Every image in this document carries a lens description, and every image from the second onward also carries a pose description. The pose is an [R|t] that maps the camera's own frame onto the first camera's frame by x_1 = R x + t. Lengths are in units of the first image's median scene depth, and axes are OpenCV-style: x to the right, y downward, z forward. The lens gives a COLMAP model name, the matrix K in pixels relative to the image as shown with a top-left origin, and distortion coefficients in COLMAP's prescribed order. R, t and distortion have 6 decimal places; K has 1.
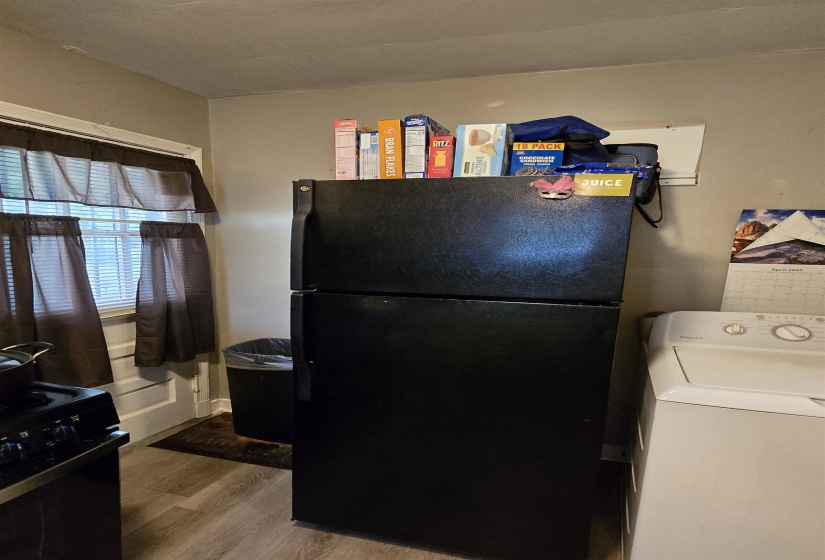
lens RADIAL K [[301.7, 0, 412.5], [0, 301.7, 280.0], [0, 0, 1]] dist [0.000025, 0.000036]
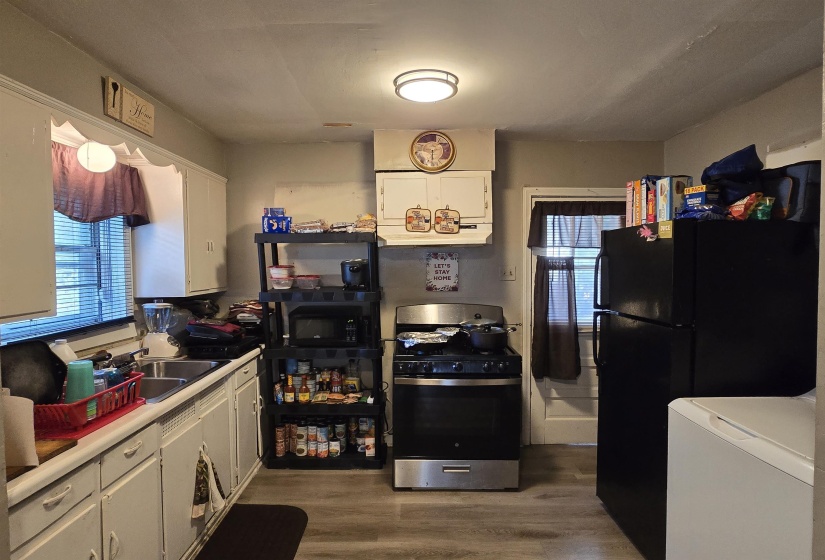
lens RADIAL K [[424.2, 0, 407.2], [0, 424.2, 281.2], [0, 0, 1]] dist [-0.001419, -0.000725]
pose [[0.187220, 0.017565, -0.982161, 1.707120], [-0.120343, 0.992719, -0.005187, 0.030362], [0.974918, 0.119167, 0.187971, -0.287756]]
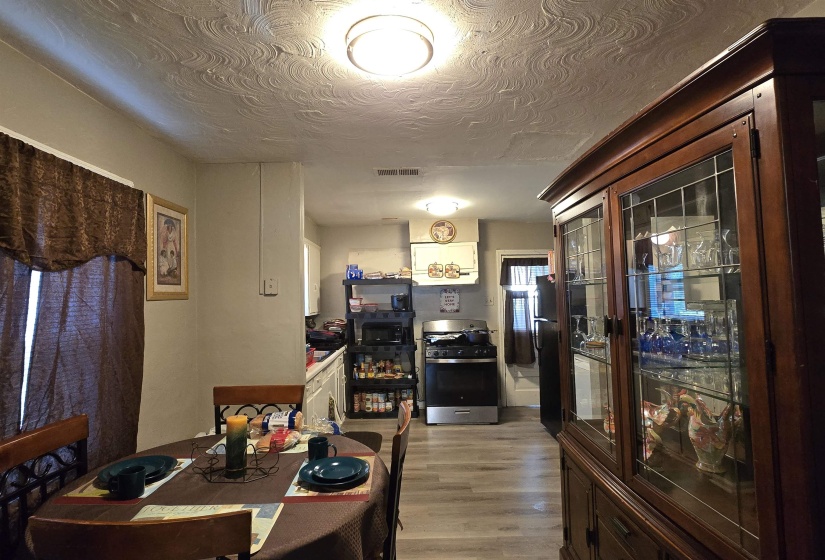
lens RADIAL K [[424.2, 0, 407.2], [0, 424.2, 281.2], [0, 0, 1]] dist [-0.001419, -0.000725]
pose [[0.202968, -0.070331, -0.976656, 3.679963], [-0.104324, 0.990187, -0.092985, 0.216290], [0.973612, 0.120762, 0.193639, -0.999306]]
